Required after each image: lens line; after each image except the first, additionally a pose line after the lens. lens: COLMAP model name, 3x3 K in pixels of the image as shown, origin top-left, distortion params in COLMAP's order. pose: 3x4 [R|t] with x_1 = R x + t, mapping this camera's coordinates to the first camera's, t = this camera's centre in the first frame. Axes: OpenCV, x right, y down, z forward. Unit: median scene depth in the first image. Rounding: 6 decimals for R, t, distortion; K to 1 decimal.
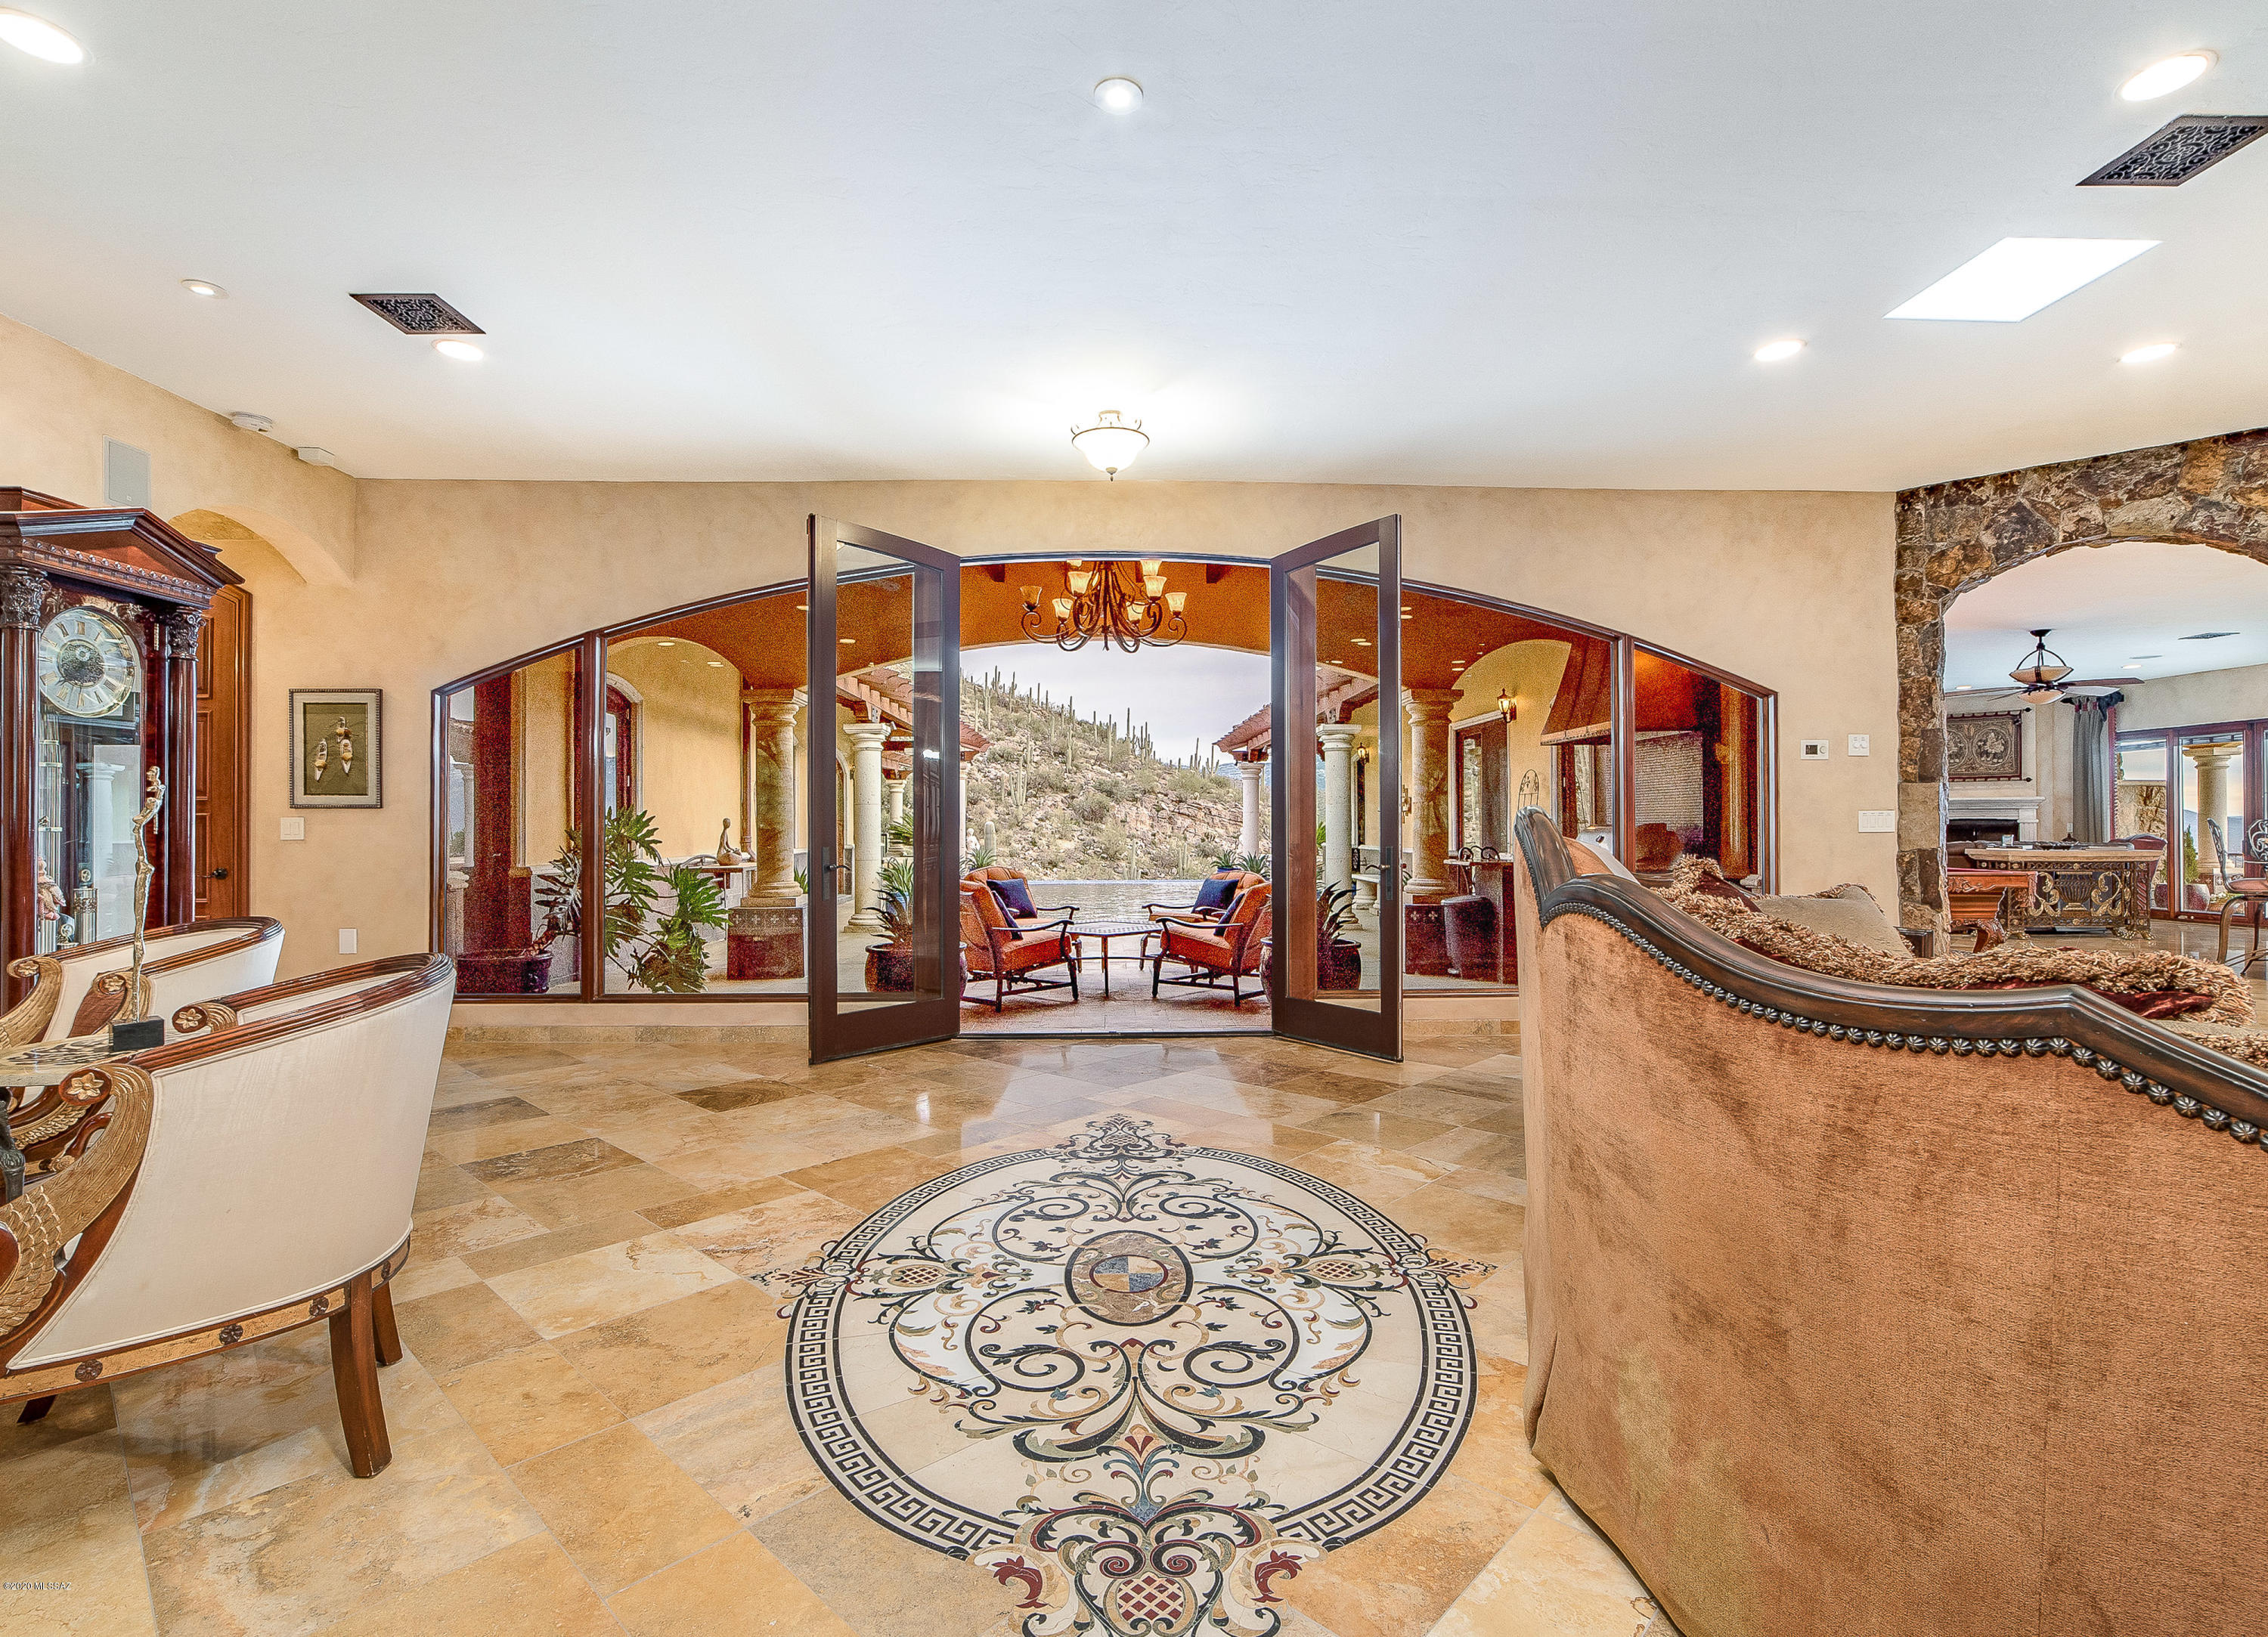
lens RADIAL K [[1047.9, 0, 1143.6], [0, 1047.9, 821.9], [0, 0, 1]] dist [-0.000336, 0.000097]
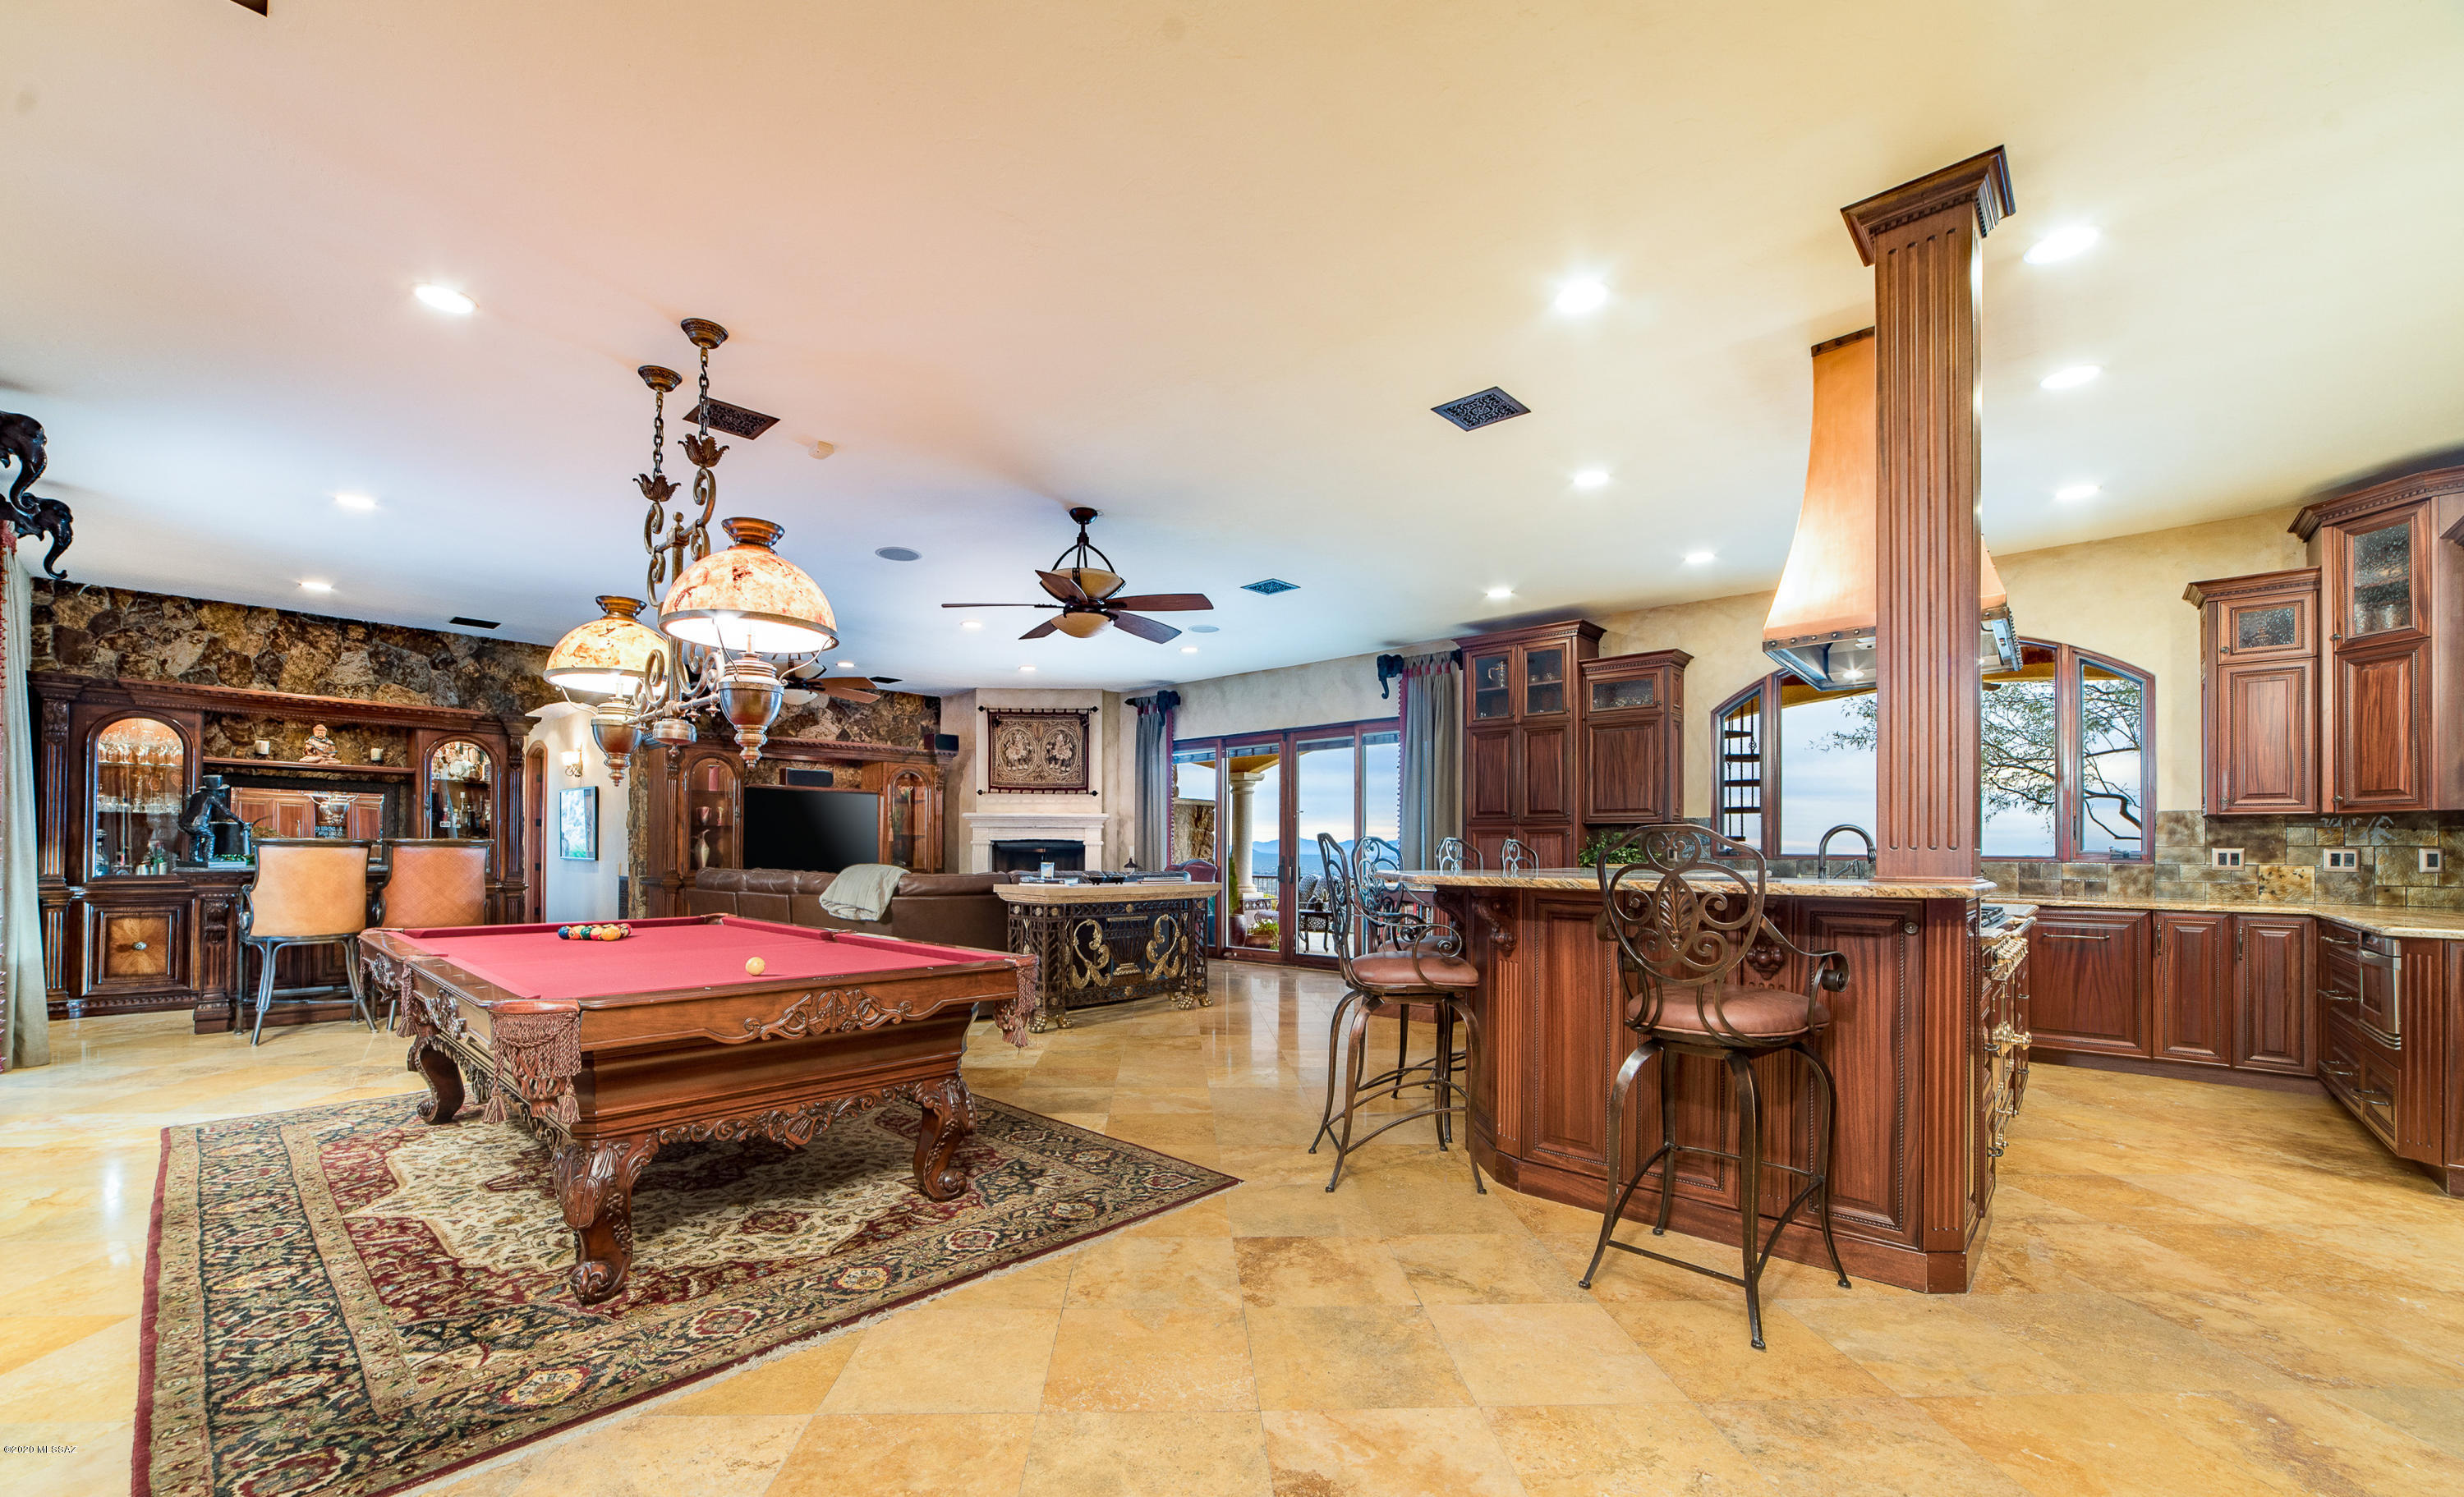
lens RADIAL K [[958.0, 0, 1225.4], [0, 958.0, 836.6], [0, 0, 1]] dist [-0.001701, 0.001070]
pose [[0.691428, 0.016144, 0.722265, 0.373737], [-0.007558, 0.999857, -0.015114, 0.004364], [-0.722406, 0.004991, 0.691451, 0.406466]]
